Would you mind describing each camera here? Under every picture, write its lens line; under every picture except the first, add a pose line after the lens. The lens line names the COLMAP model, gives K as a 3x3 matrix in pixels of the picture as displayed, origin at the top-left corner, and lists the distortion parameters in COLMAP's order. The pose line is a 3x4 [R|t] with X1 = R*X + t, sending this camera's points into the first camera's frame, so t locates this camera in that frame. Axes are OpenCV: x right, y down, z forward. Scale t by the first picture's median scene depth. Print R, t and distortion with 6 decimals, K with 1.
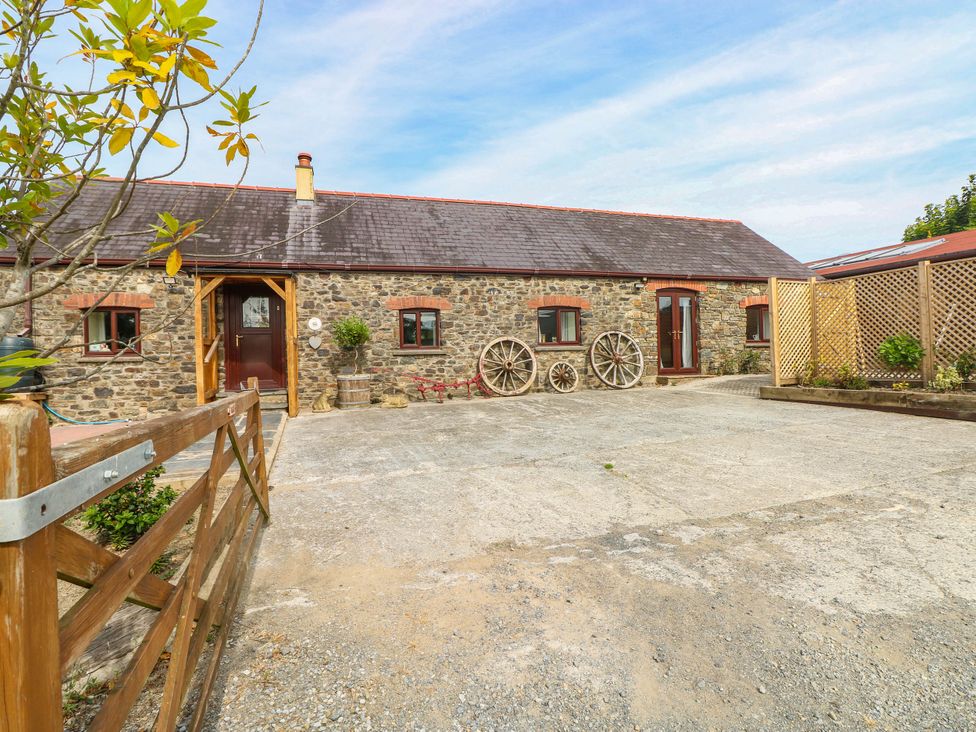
lens RADIAL K [[511.6, 0, 485.8], [0, 511.6, 353.9], [0, 0, 1]] dist [0.001206, -0.014223]
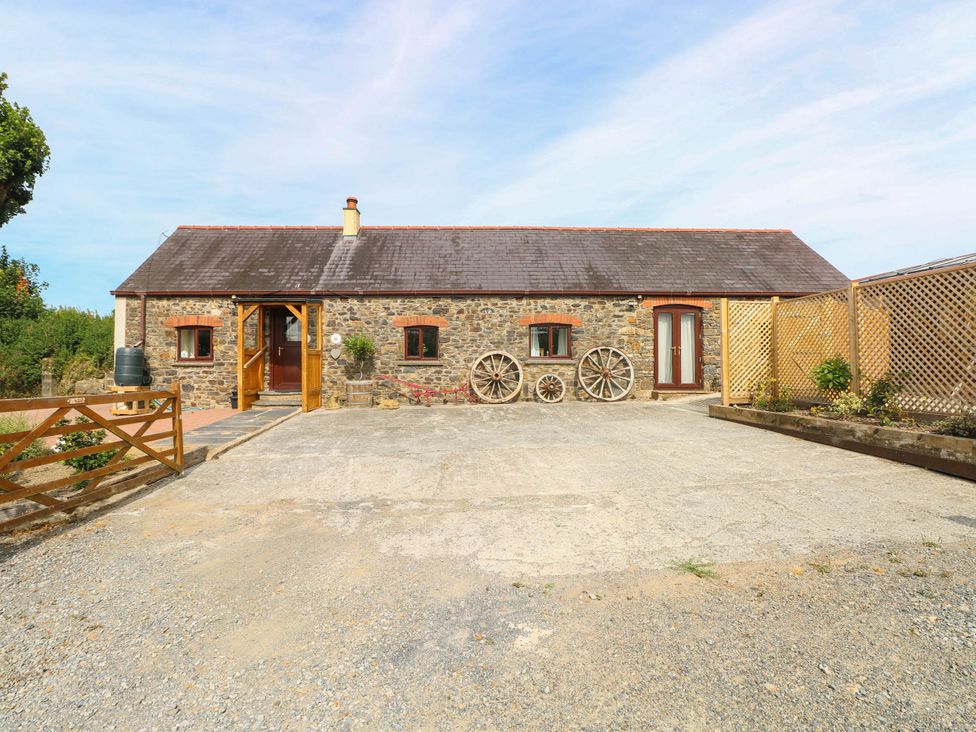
lens RADIAL K [[511.6, 0, 485.8], [0, 511.6, 353.9], [0, 0, 1]] dist [0.001206, -0.014223]
pose [[0.962488, 0.017359, -0.270770, 0.327505], [-0.020024, 0.999774, -0.007084, -0.018543], [0.270586, 0.012240, 0.962618, -0.094111]]
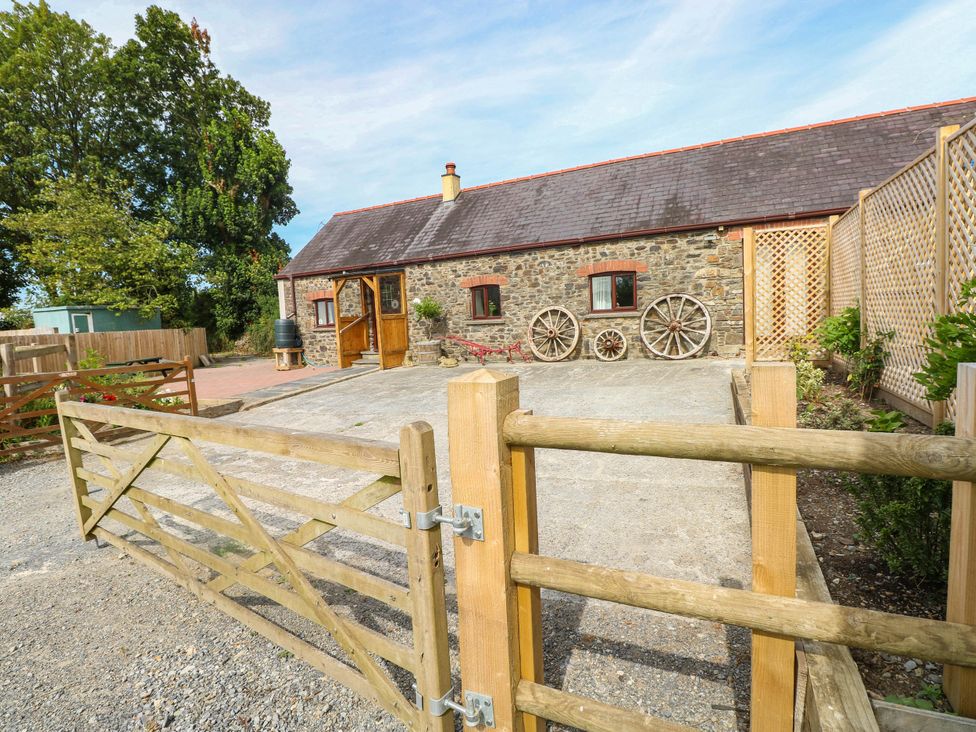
lens RADIAL K [[511.6, 0, 485.8], [0, 511.6, 353.9], [0, 0, 1]] dist [0.001206, -0.014223]
pose [[0.700697, 0.041403, -0.712257, 0.716597], [0.038288, 0.994694, 0.095488, -0.042440], [0.712431, -0.094179, 0.695394, 0.150411]]
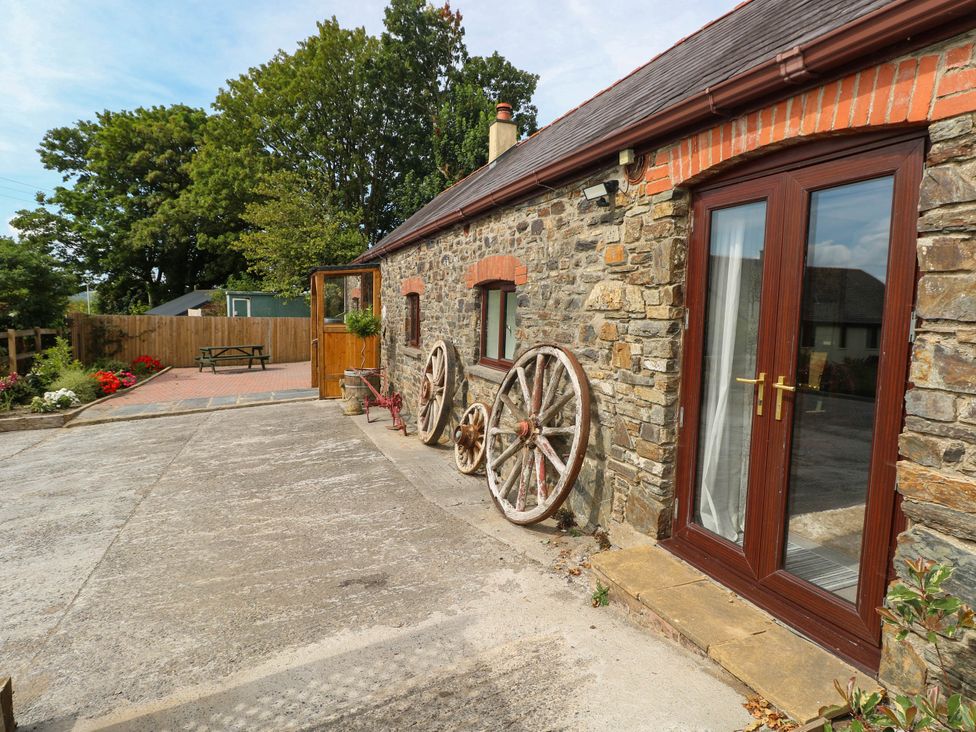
lens RADIAL K [[543.6, 0, 486.3], [0, 543.6, 353.7], [0, 0, 1]] dist [0.000737, -0.016172]
pose [[0.085406, 0.107404, -0.990540, 0.656243], [-0.014770, 0.994200, 0.106527, -0.085081], [0.996237, 0.005533, 0.086497, 1.012995]]
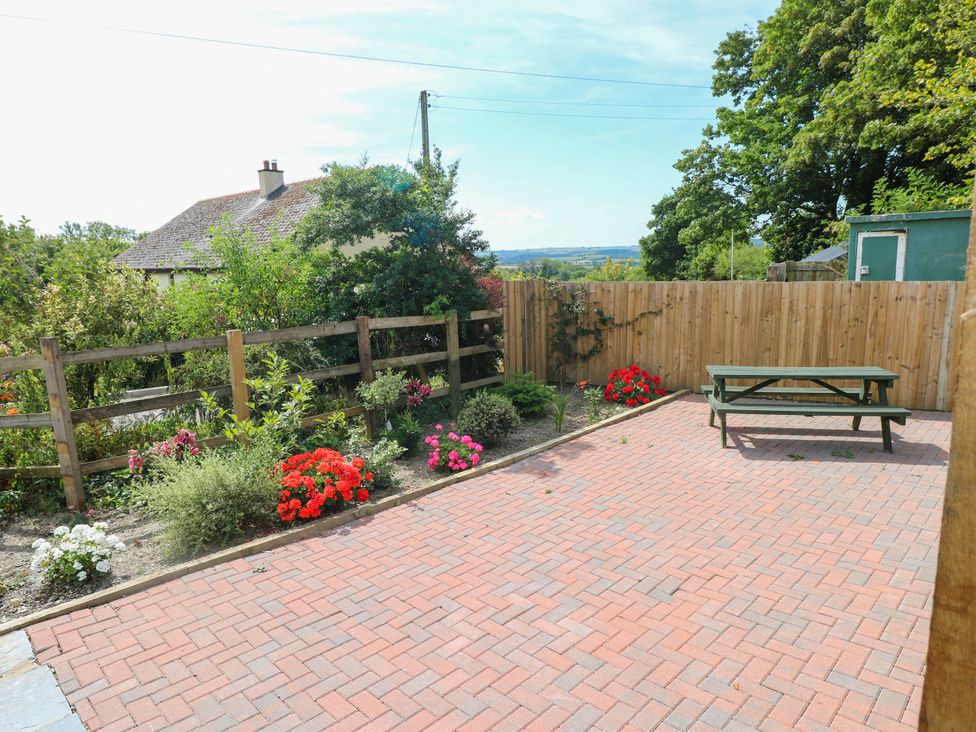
lens RADIAL K [[565.1, 0, 505.2], [0, 565.1, 349.2], [0, 0, 1]] dist [-0.003055, -0.001913]
pose [[-0.870817, 0.131858, -0.473595, -0.414781], [0.059628, 0.984576, 0.164485, -0.063166], [0.487978, 0.114997, -0.865247, 0.775463]]
